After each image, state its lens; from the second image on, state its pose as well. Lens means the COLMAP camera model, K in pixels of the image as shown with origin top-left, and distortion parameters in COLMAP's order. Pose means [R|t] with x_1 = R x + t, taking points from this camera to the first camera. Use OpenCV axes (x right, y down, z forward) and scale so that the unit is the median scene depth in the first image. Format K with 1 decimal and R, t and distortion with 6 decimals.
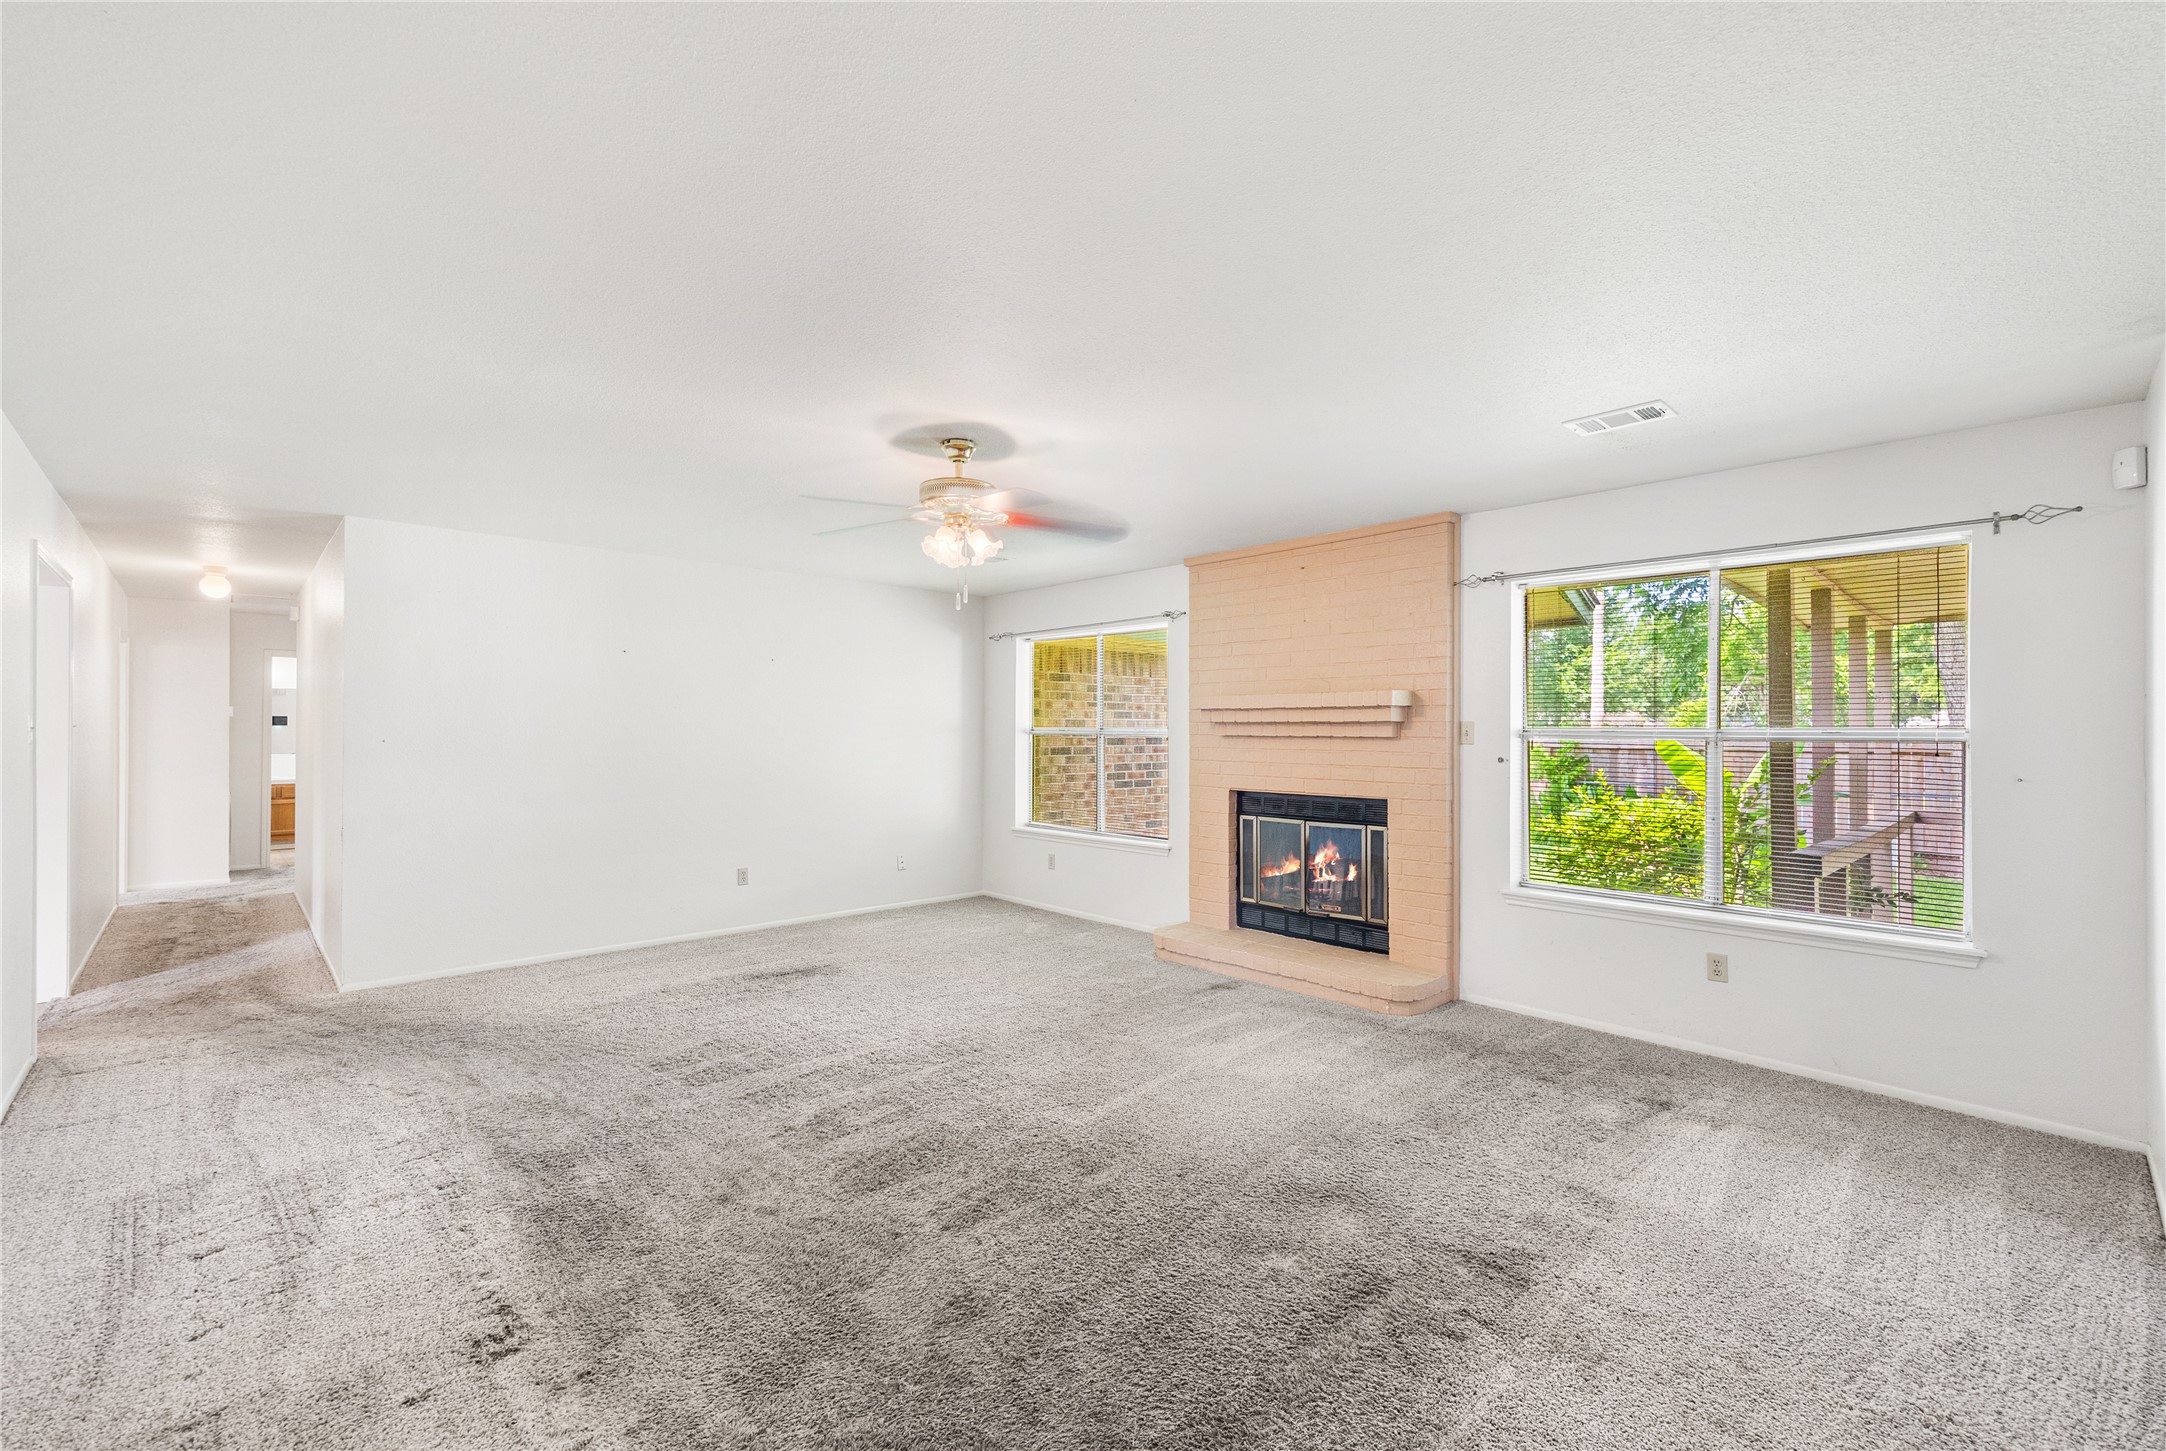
lens RADIAL K [[906.3, 0, 1073.0], [0, 906.3, 729.0], [0, 0, 1]] dist [0.002236, 0.000070]
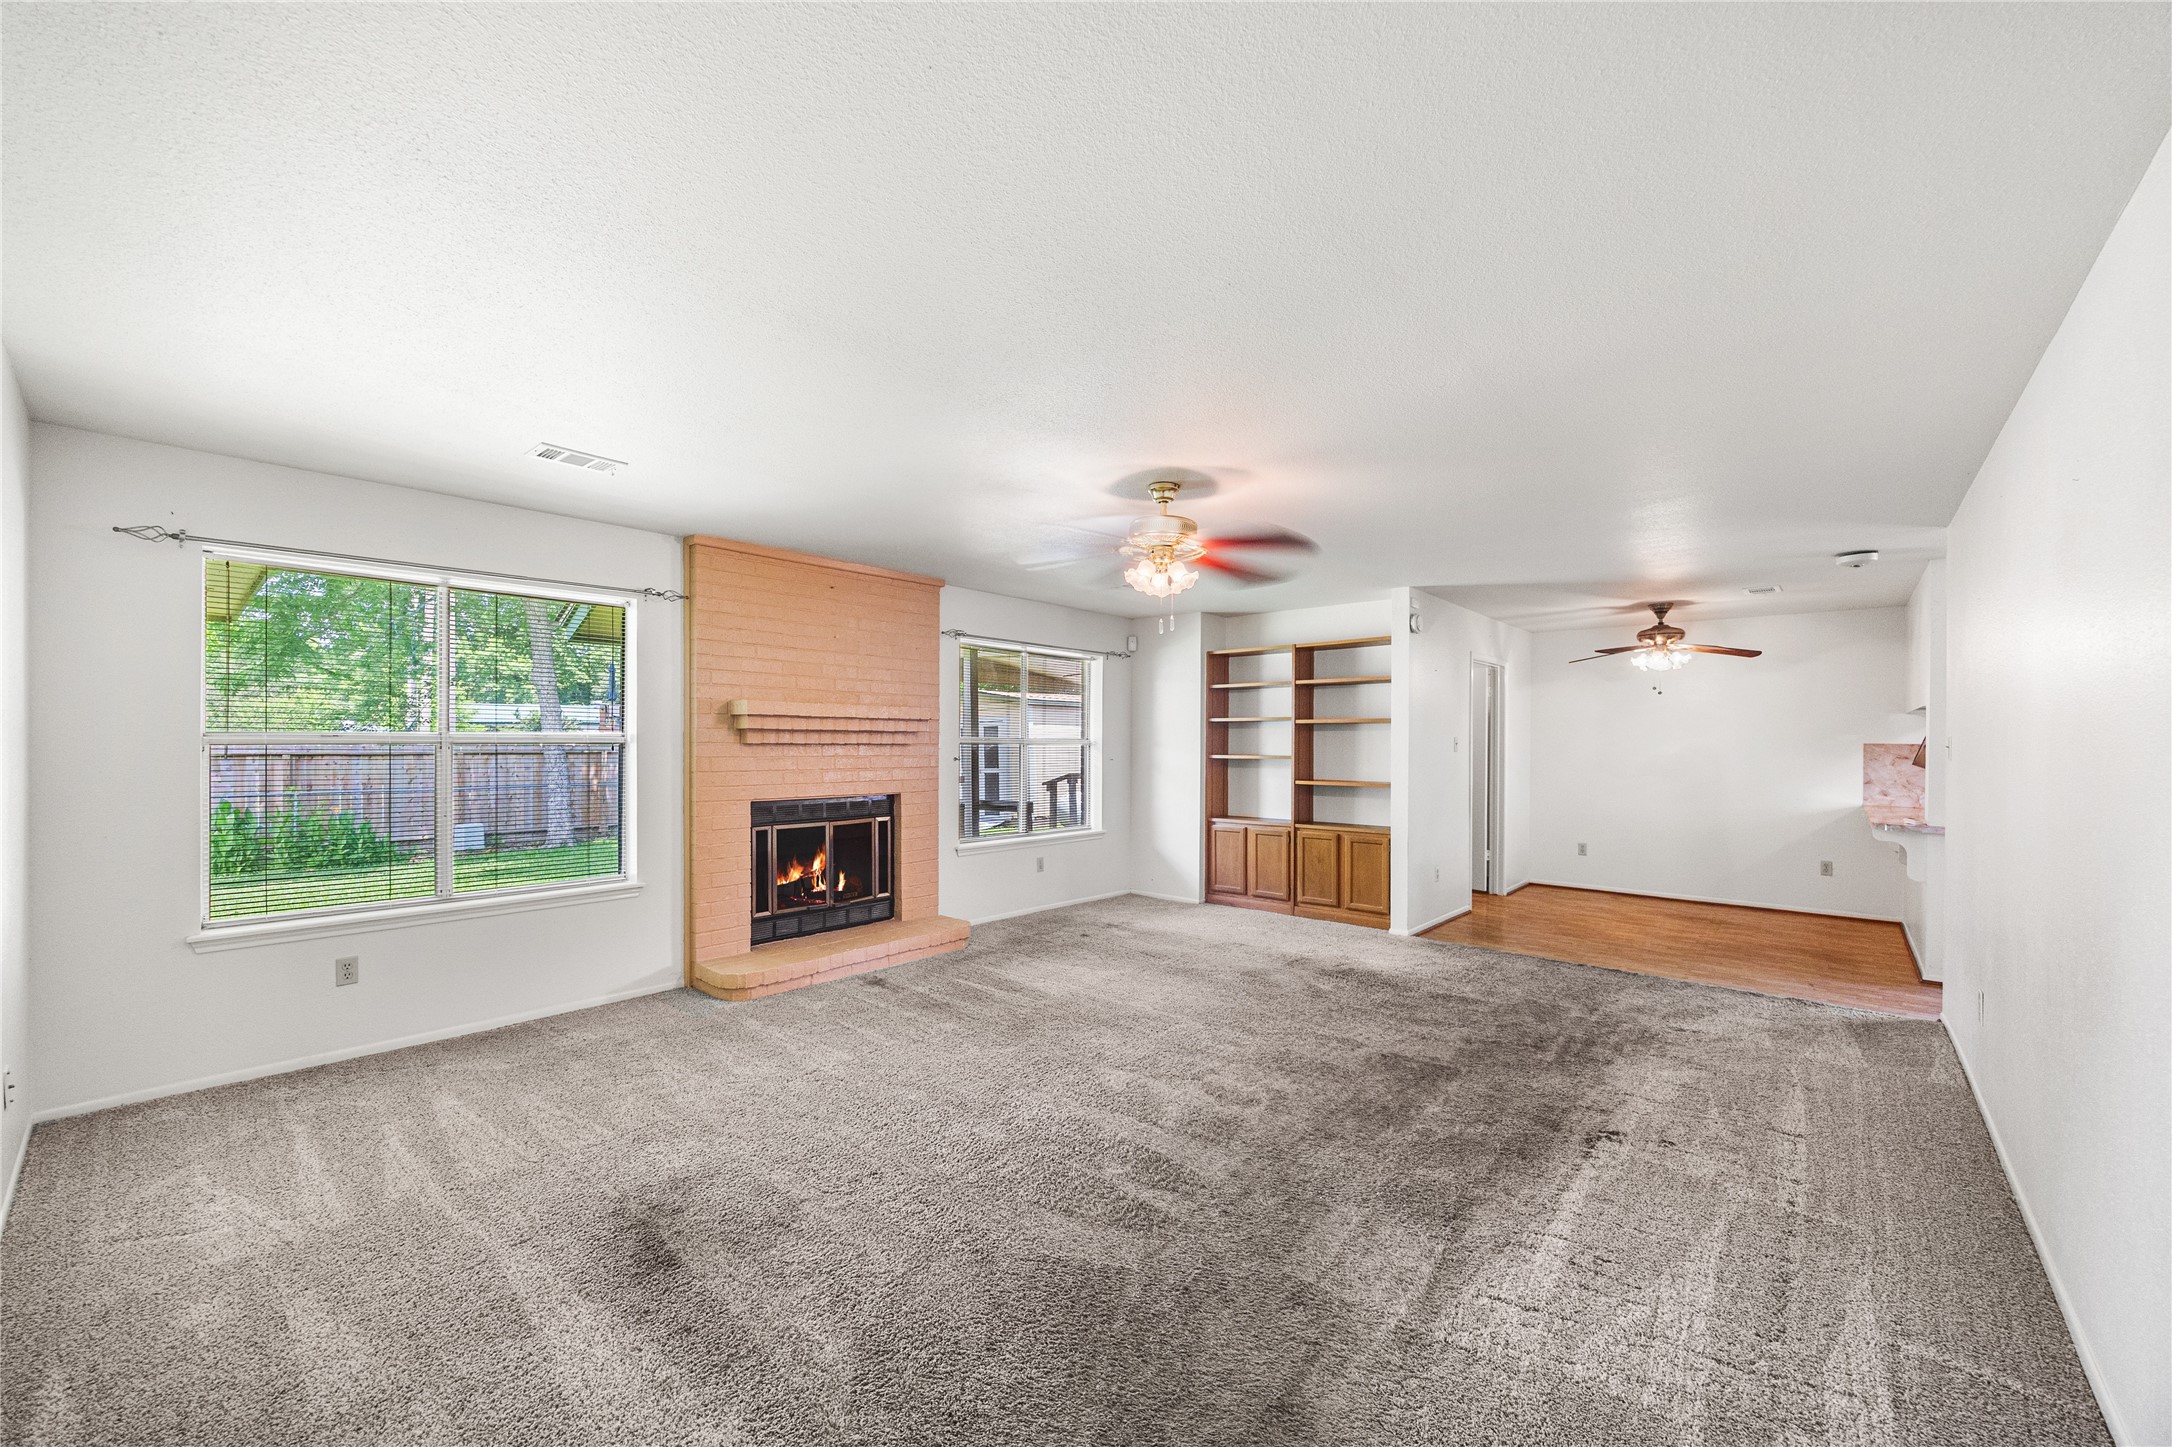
lens RADIAL K [[840.6, 0, 1072.4], [0, 840.6, 741.4], [0, 0, 1]] dist [-0.005473, 0.000920]
pose [[-0.083131, -0.005113, 0.996526, -0.809449], [-0.006413, 0.999969, 0.004595, -0.001600], [-0.996518, -0.006008, -0.083161, 0.836705]]
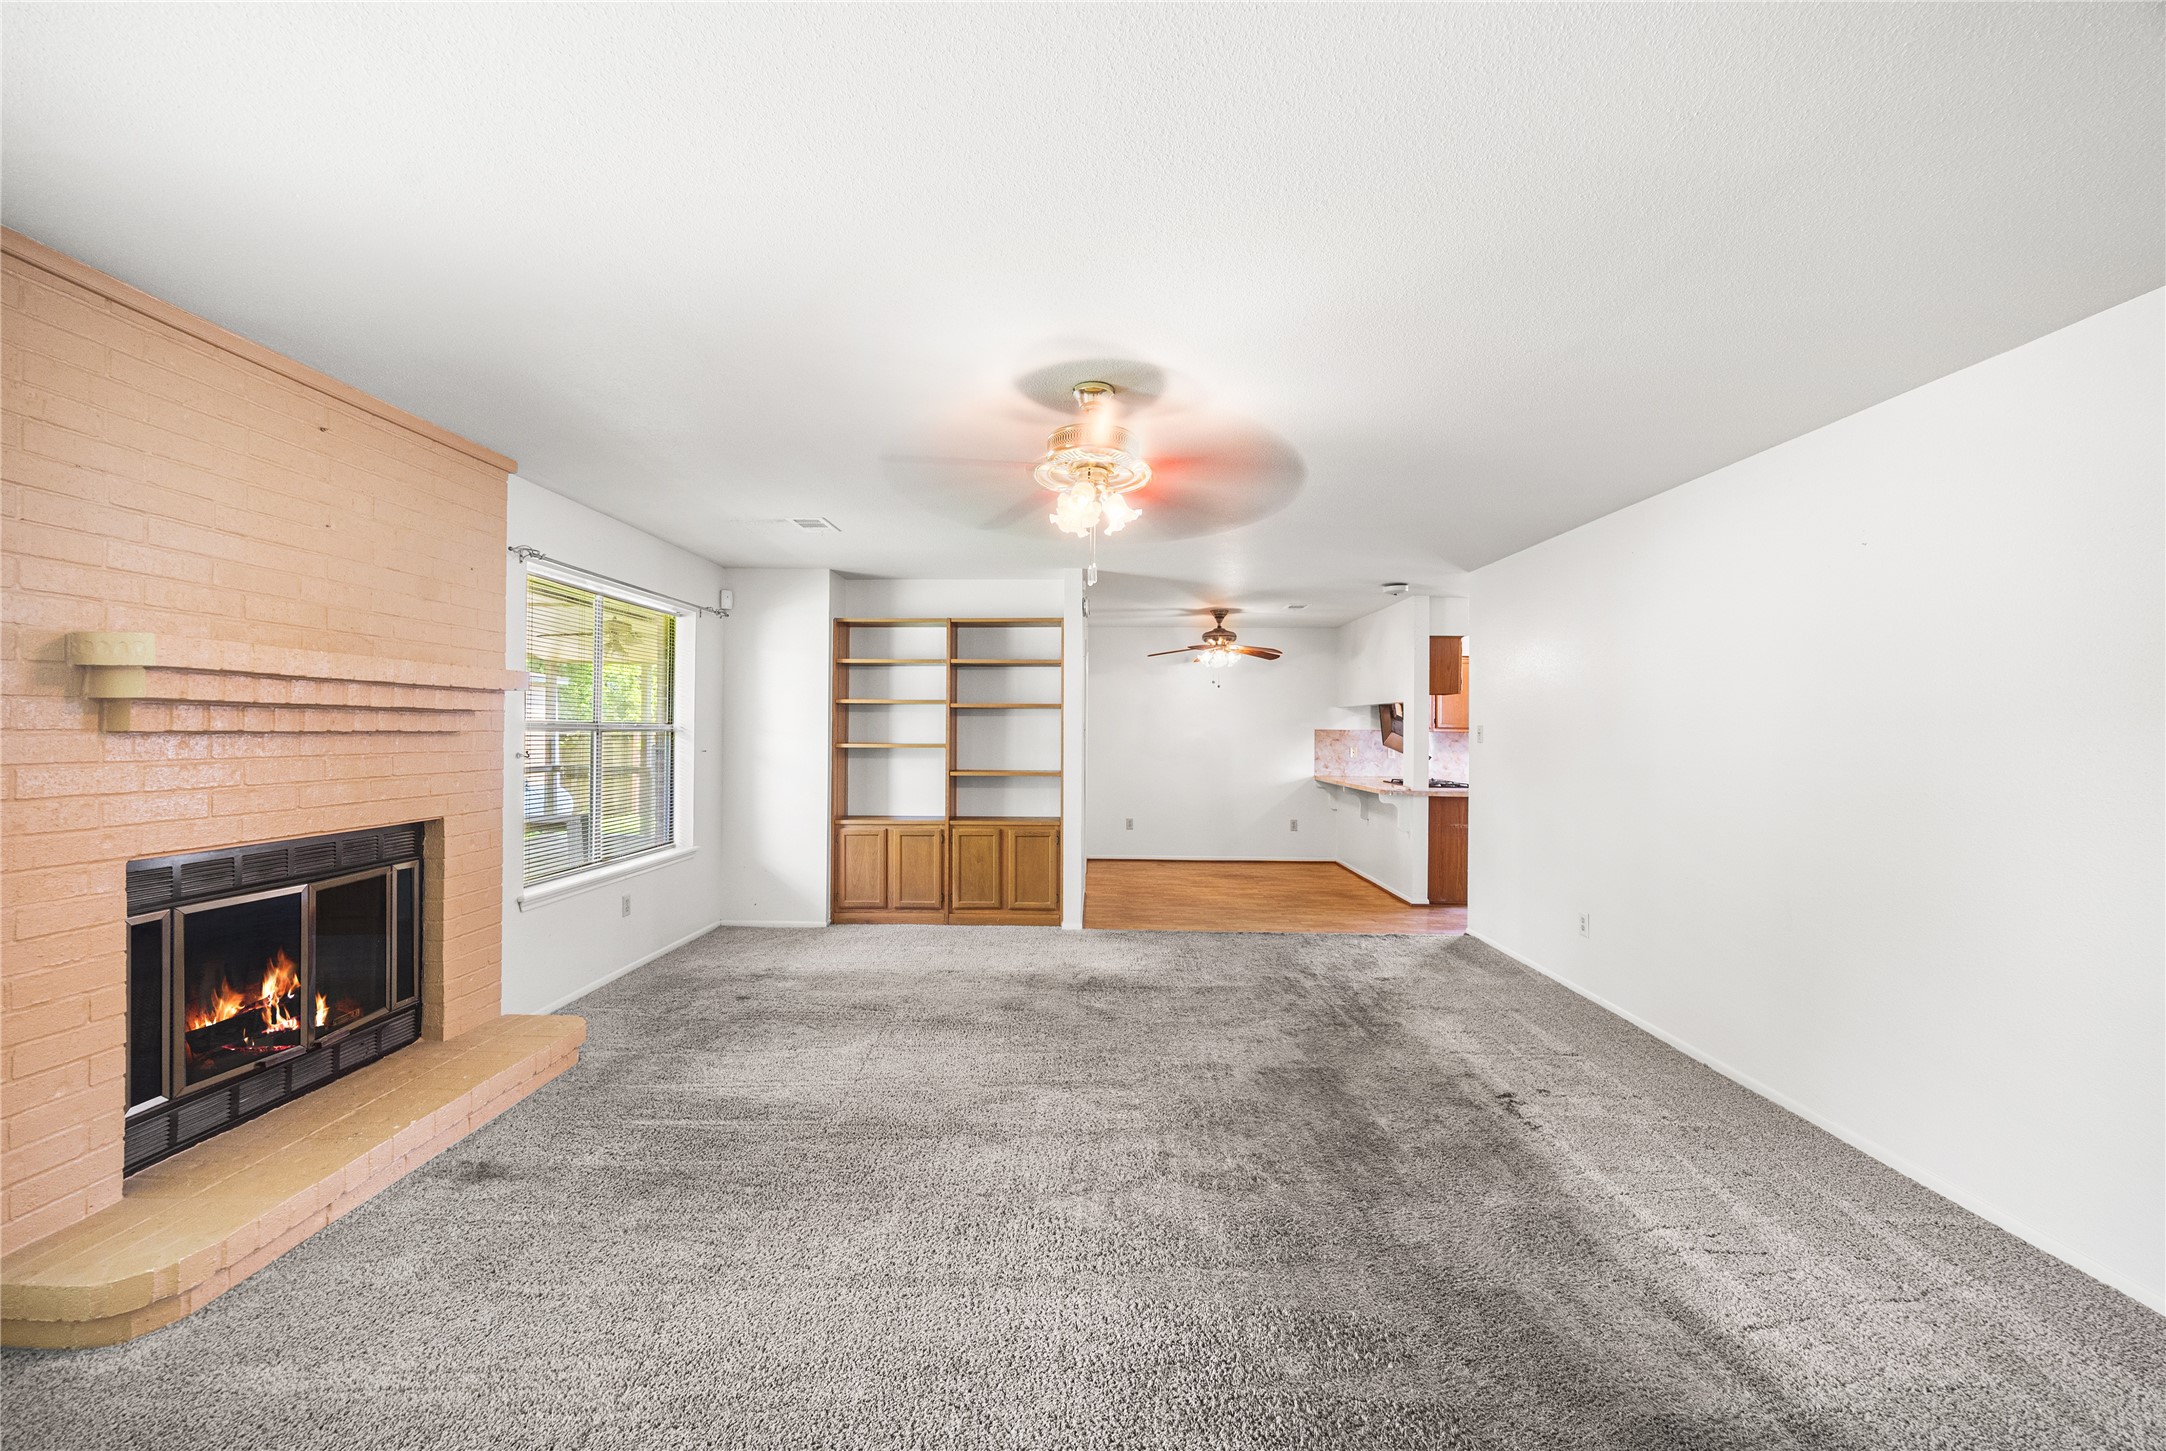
lens RADIAL K [[838.3, 0, 1073.9], [0, 838.3, 719.8], [0, 0, 1]] dist [-0.005473, 0.000920]
pose [[-0.711646, -0.000891, 0.702537, -0.460201], [-0.010213, 0.999907, -0.009077, 0.000582], [-0.702464, -0.013635, -0.711589, 1.090761]]
